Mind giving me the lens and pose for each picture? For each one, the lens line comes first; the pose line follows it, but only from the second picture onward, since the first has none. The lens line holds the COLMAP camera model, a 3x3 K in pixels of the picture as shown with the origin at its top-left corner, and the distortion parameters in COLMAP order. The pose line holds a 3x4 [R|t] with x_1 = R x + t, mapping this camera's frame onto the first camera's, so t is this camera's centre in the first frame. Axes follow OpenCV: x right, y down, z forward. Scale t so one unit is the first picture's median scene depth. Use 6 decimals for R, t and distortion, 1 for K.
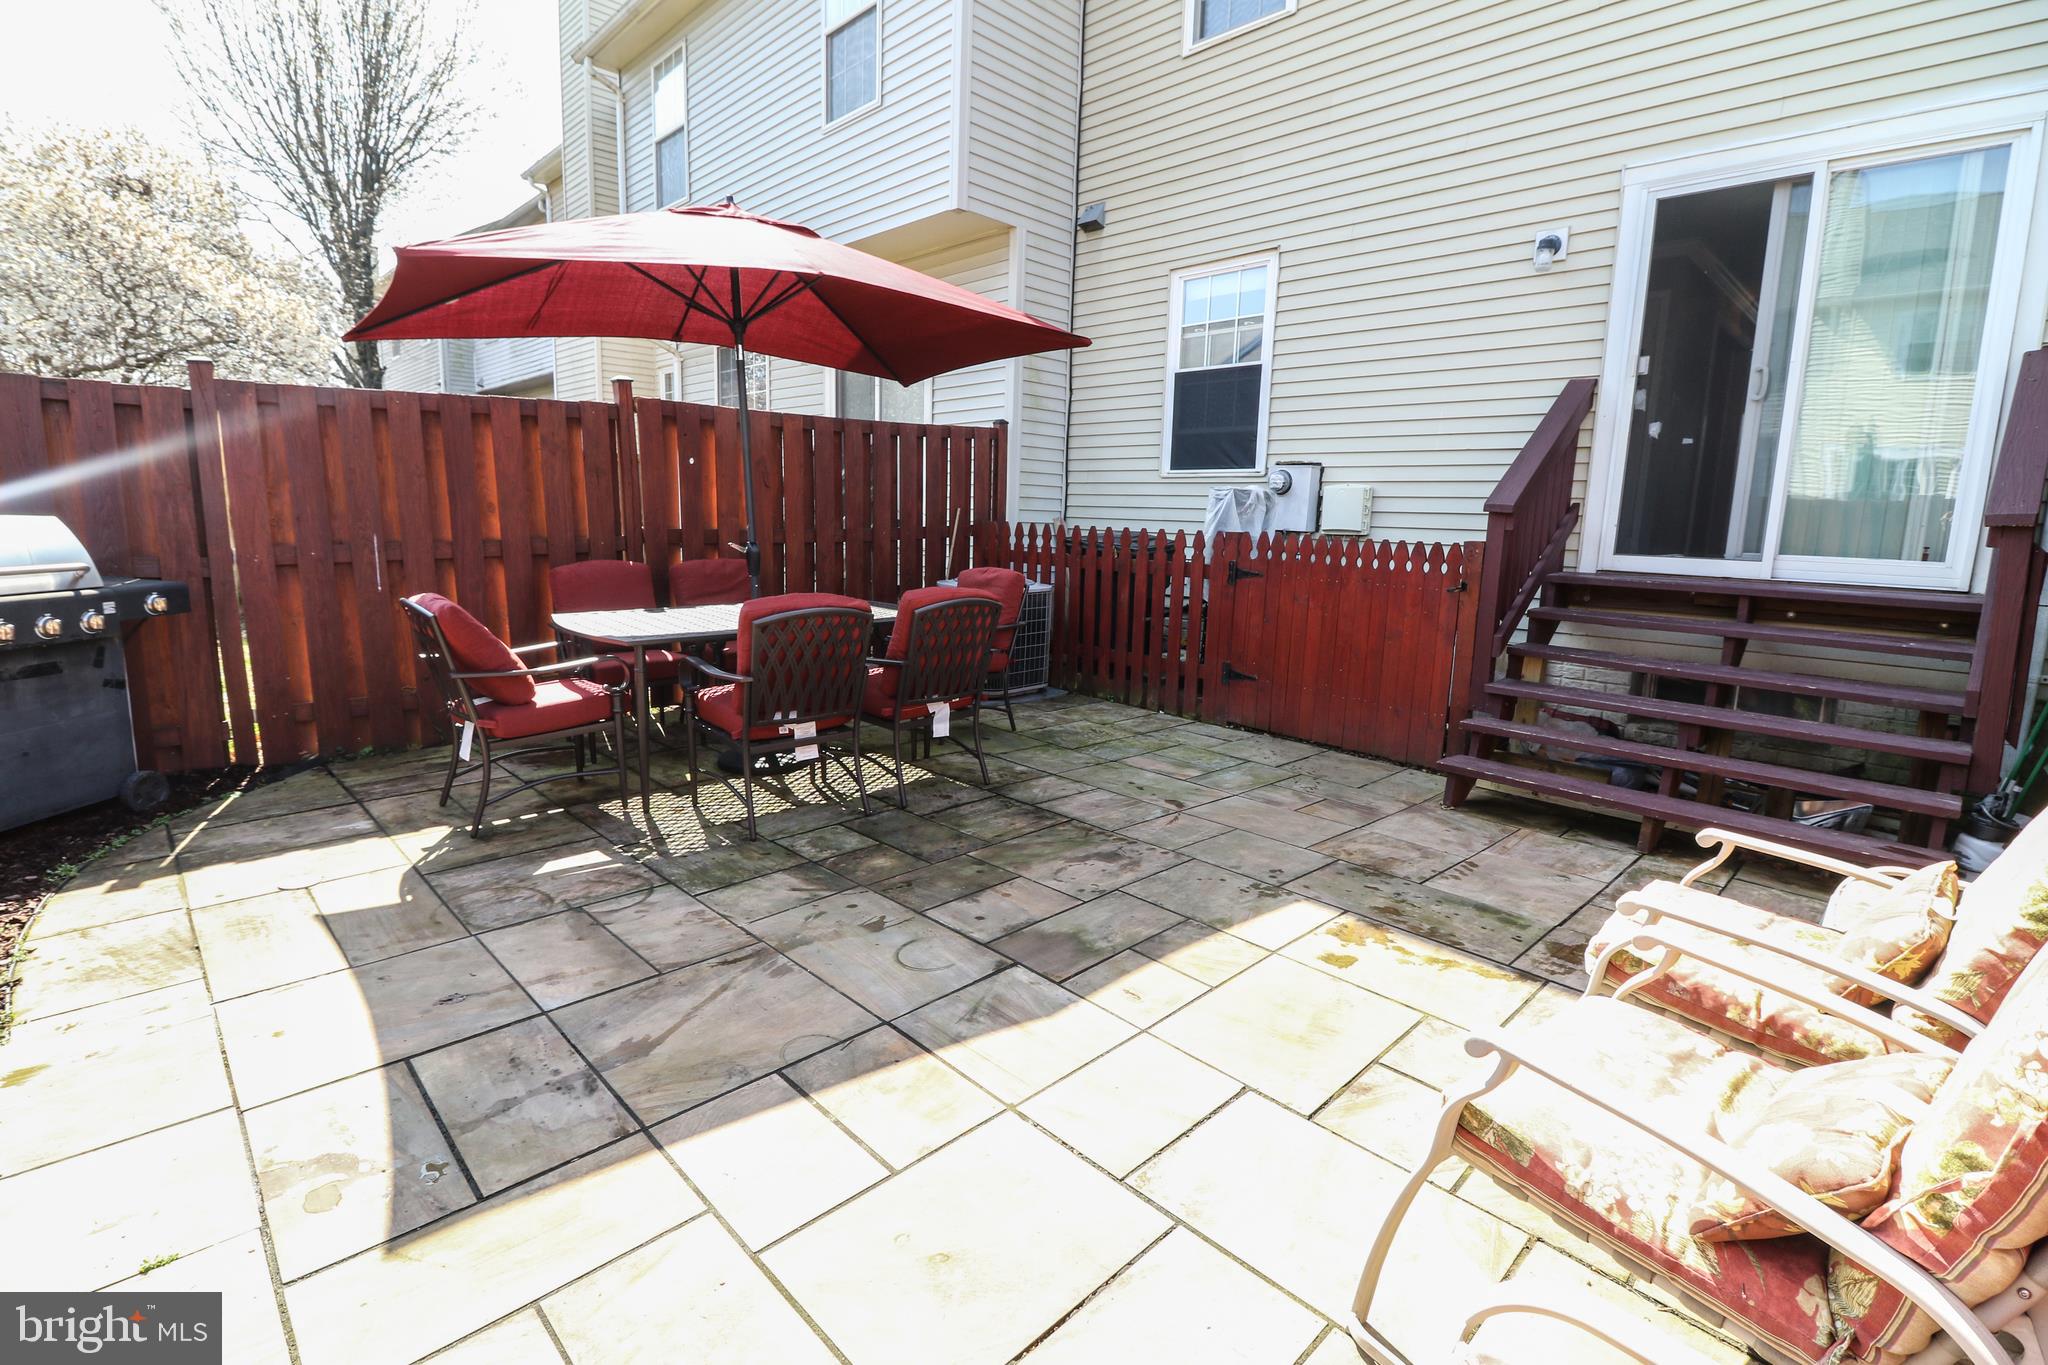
lens RADIAL K [[928.9, 0, 1018.9], [0, 928.9, 656.8], [0, 0, 1]] dist [-0.000073, -0.014760]
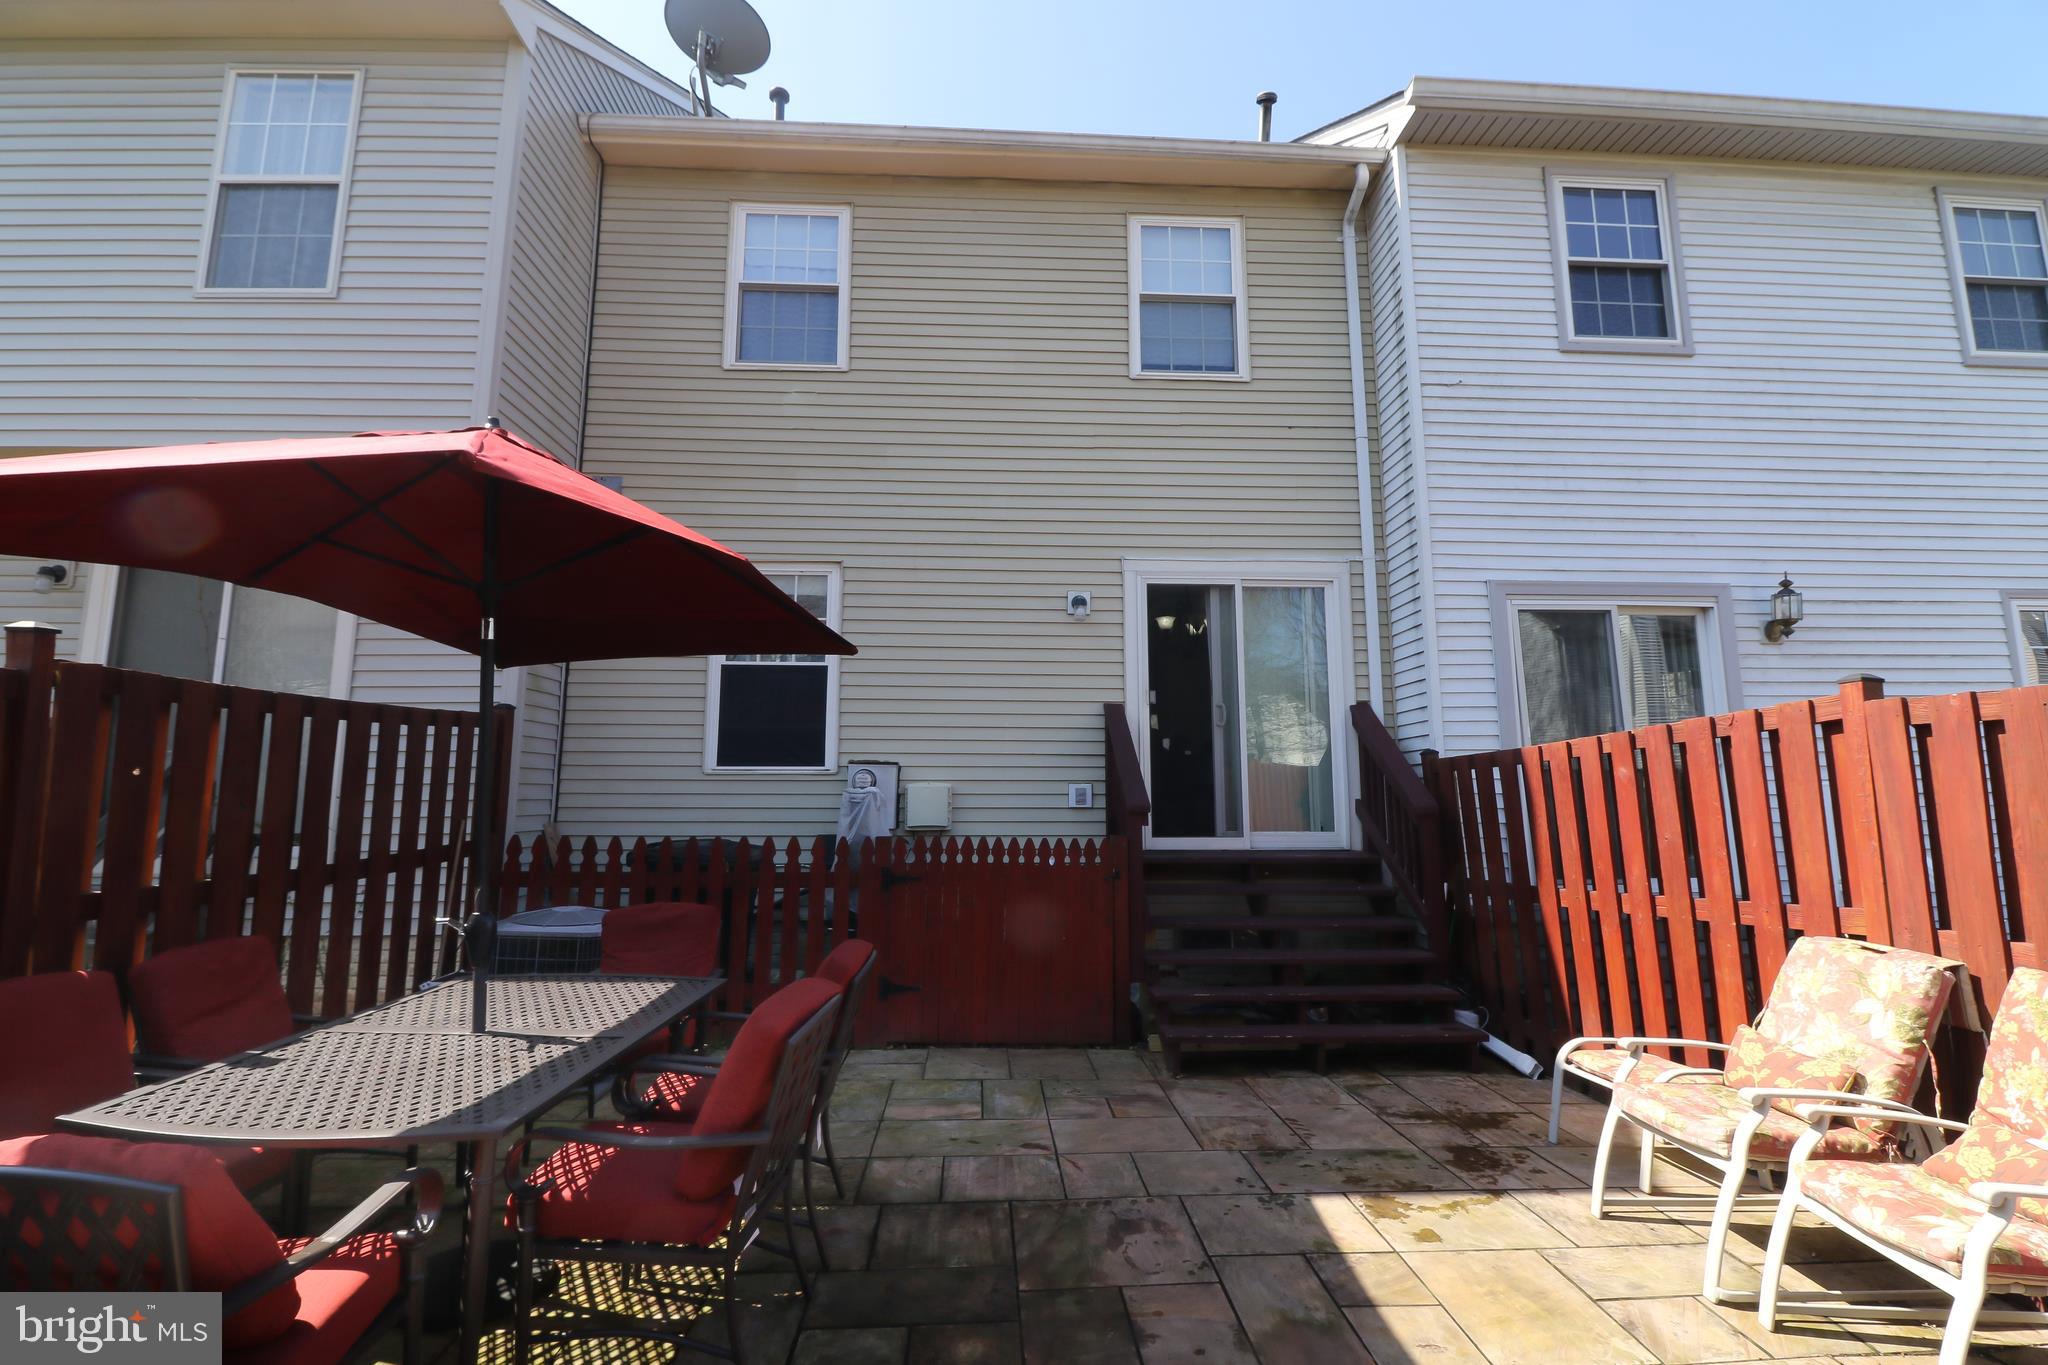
lens RADIAL K [[928.9, 0, 1018.9], [0, 928.9, 656.8], [0, 0, 1]] dist [-0.000073, -0.014760]
pose [[0.666342, 0.078588, 0.741493, -0.521668], [0.131134, 0.966580, -0.220287, -0.103775], [-0.734024, 0.244022, 0.633768, 0.280255]]
